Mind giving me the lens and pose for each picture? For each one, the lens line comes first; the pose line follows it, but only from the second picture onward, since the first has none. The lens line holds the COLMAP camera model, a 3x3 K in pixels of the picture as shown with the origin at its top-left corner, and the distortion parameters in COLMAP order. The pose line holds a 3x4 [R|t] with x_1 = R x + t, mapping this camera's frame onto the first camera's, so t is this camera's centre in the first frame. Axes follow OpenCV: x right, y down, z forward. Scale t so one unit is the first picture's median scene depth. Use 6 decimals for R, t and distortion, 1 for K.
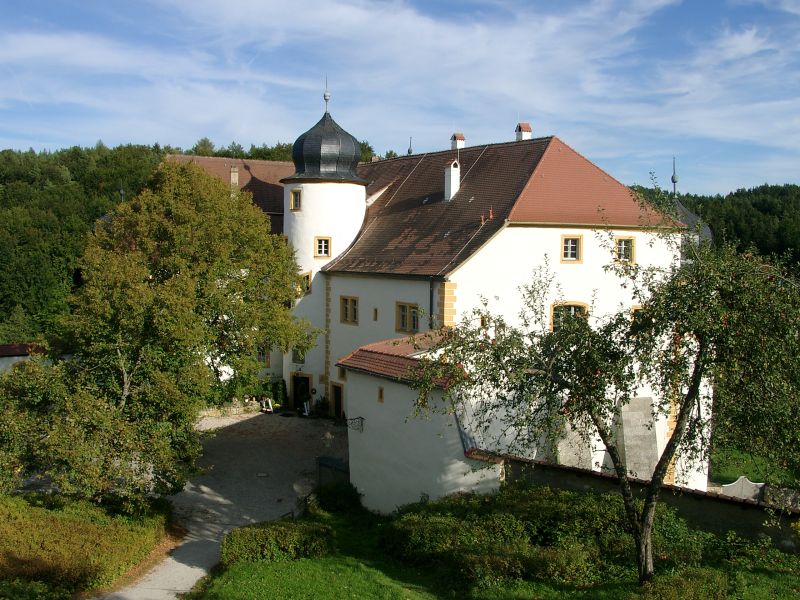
lens RADIAL K [[814.6, 0, 400.0], [0, 814.6, 300.0], [0, 0, 1]] dist [-0.180050, 0.234806]
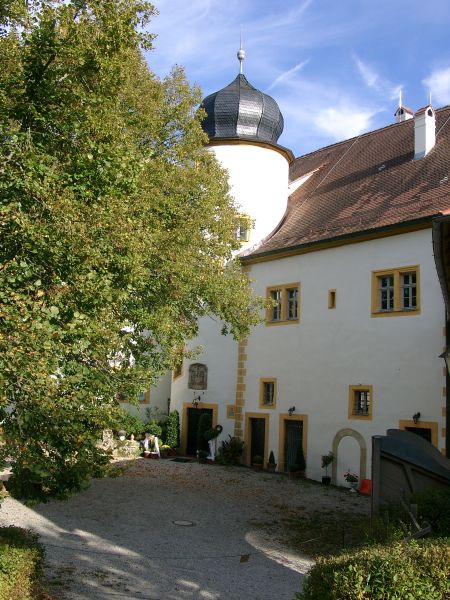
lens RADIAL K [[744.0, 0, 225.0], [0, 744.0, 300.0], [0, 0, 1]] dist [-0.182308, -0.008146]
pose [[0.999435, 0.032734, 0.007585, -0.110199], [-0.031021, 0.985626, -0.166067, 0.109512], [-0.012912, 0.165738, 0.986085, 0.355239]]
